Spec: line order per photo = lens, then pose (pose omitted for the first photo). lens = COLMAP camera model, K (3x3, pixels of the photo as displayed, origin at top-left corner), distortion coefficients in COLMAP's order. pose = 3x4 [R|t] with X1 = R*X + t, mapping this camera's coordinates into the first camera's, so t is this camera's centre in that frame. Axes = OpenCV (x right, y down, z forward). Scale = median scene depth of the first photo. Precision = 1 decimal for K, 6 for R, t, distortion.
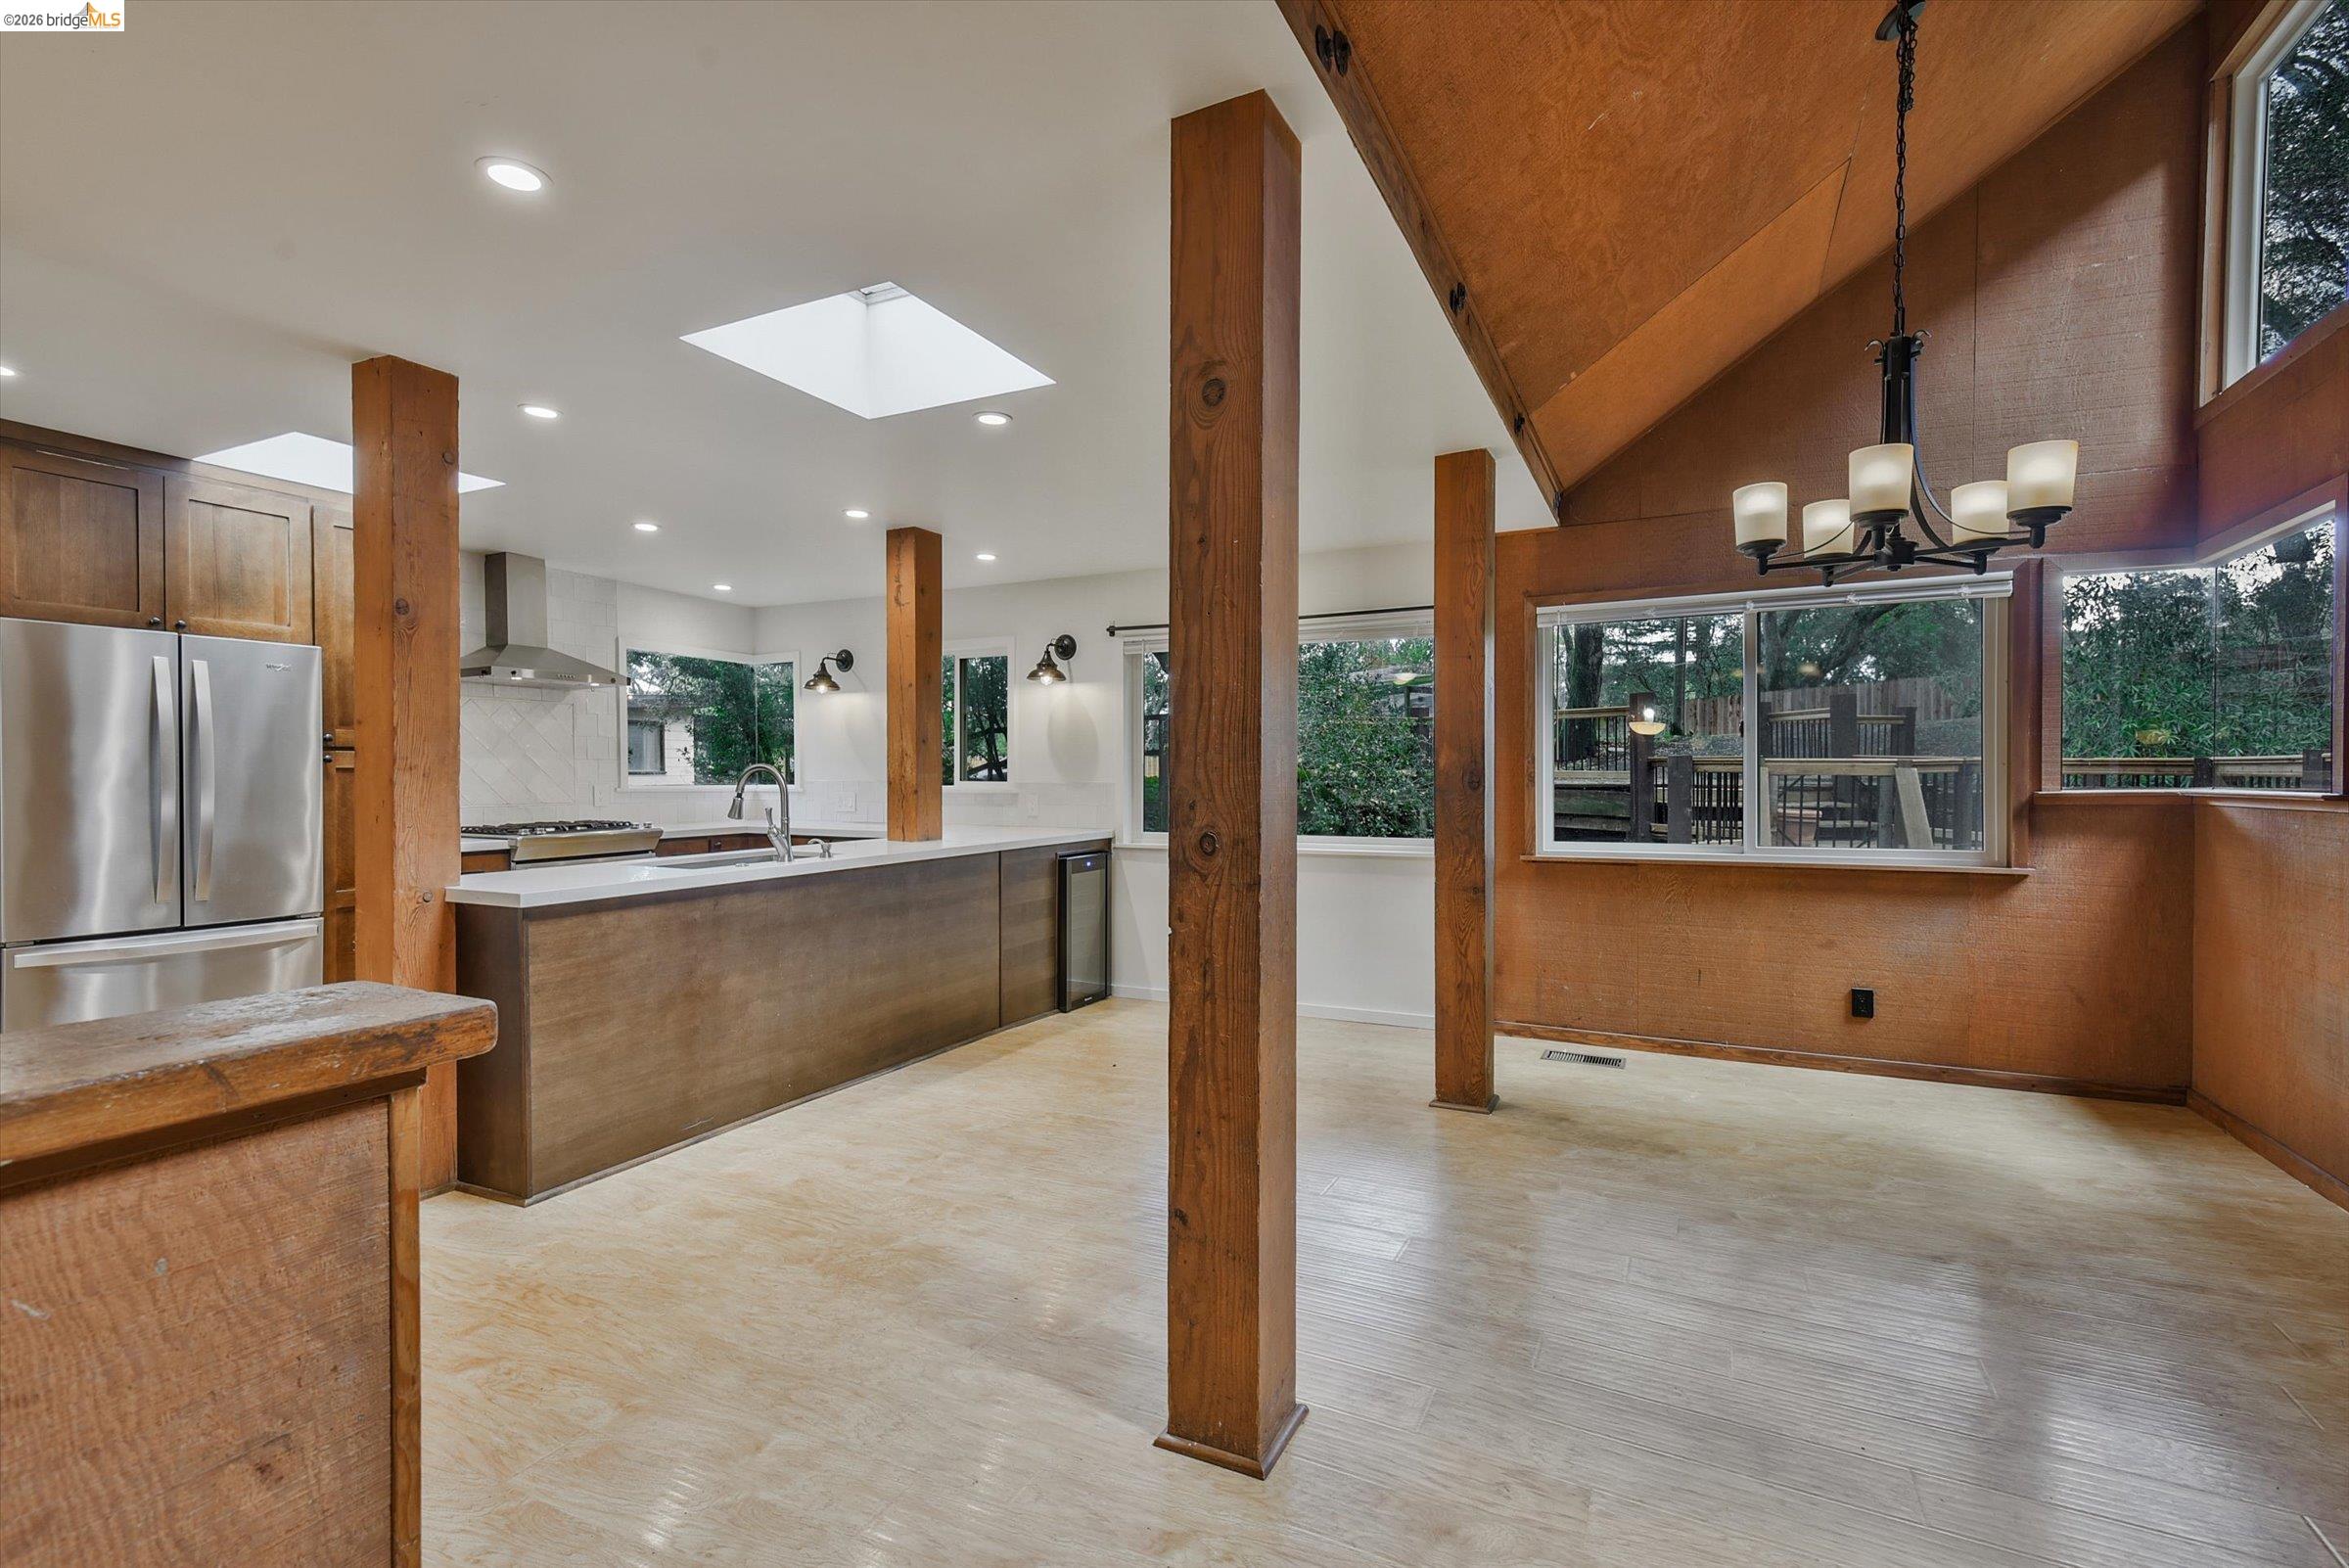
lens RADIAL K [[1055.7, 0, 1195.9], [0, 1055.7, 784.7], [0, 0, 1]] dist [0.010979, -0.003398]
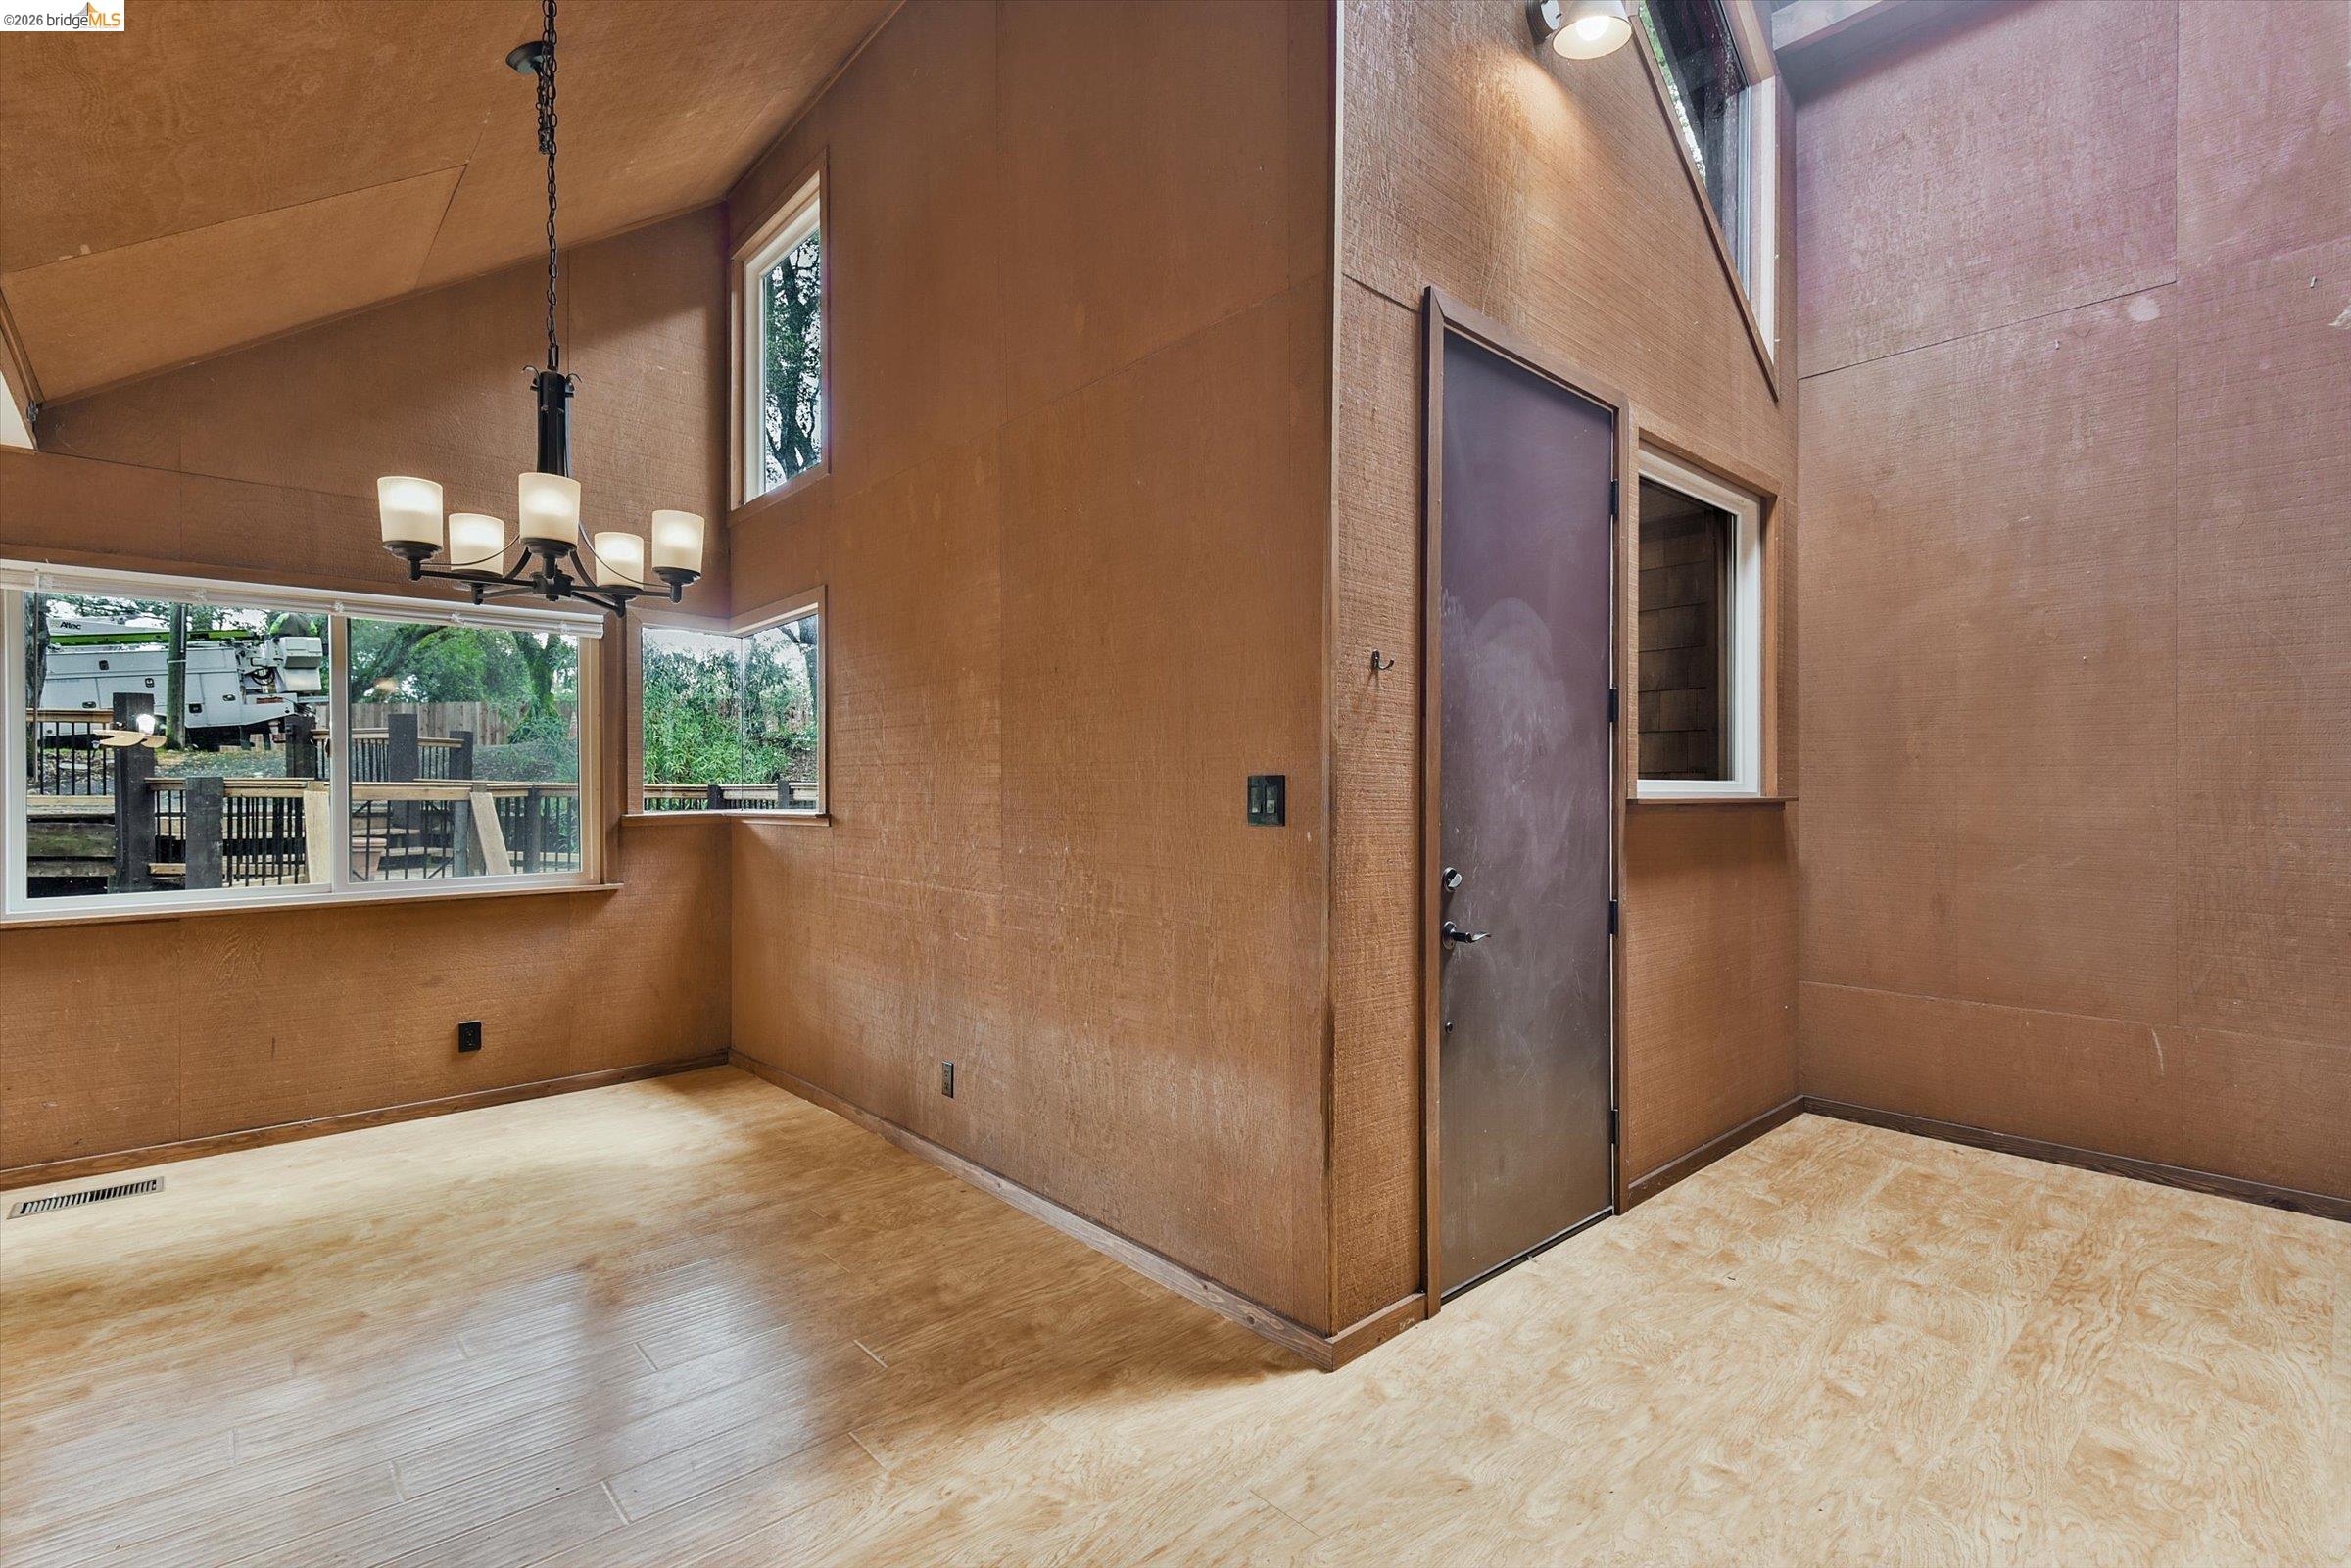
lens RADIAL K [[1056.5, 0, 1172.5], [0, 1056.5, 788.4], [0, 0, 1]] dist [0.010979, -0.003398]
pose [[0.372540, 0.004888, 0.928003, -0.036253], [0.012576, 0.999868, -0.010315, -0.002741], [-0.927931, 0.015513, 0.372429, 0.044720]]
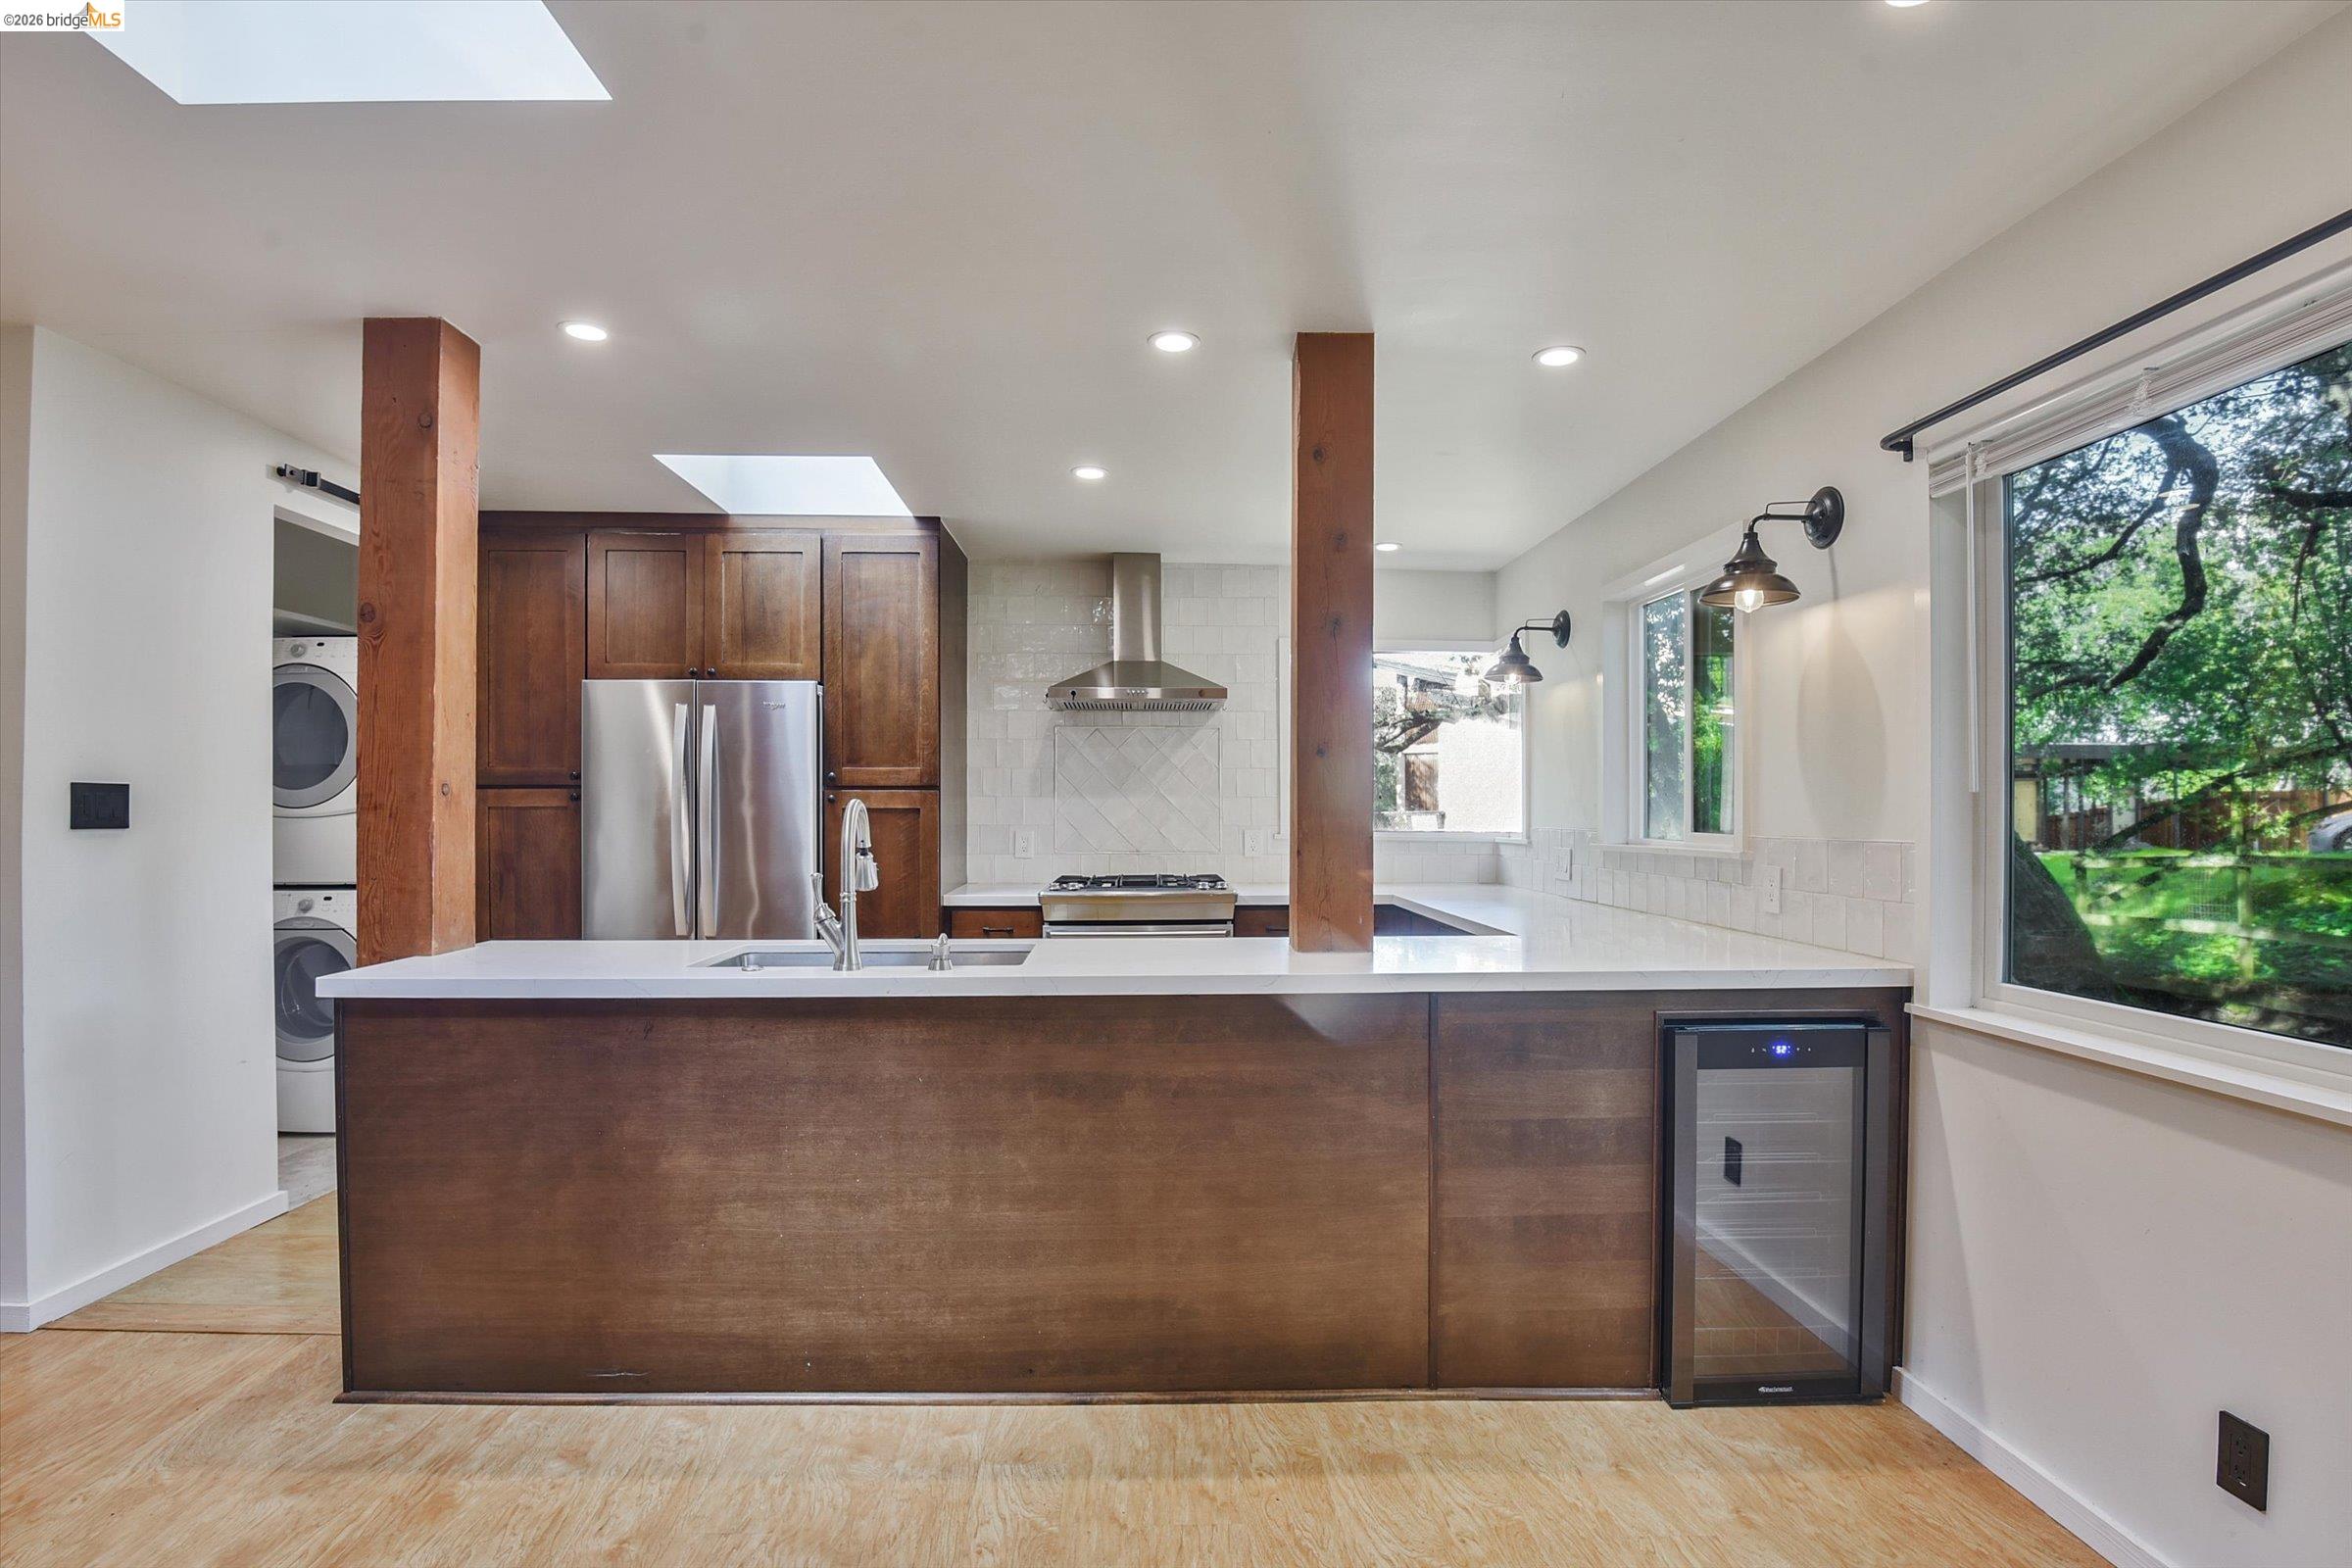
lens RADIAL K [[1137.3, 0, 1179.6], [0, 1137.3, 808.0], [0, 0, 1]] dist [-0.026135, -0.002558]
pose [[0.464623, -0.003259, -0.885503, 0.228860], [-0.012935, 0.999862, -0.010467, -0.010032], [0.885414, 0.016317, 0.464516, 0.831972]]
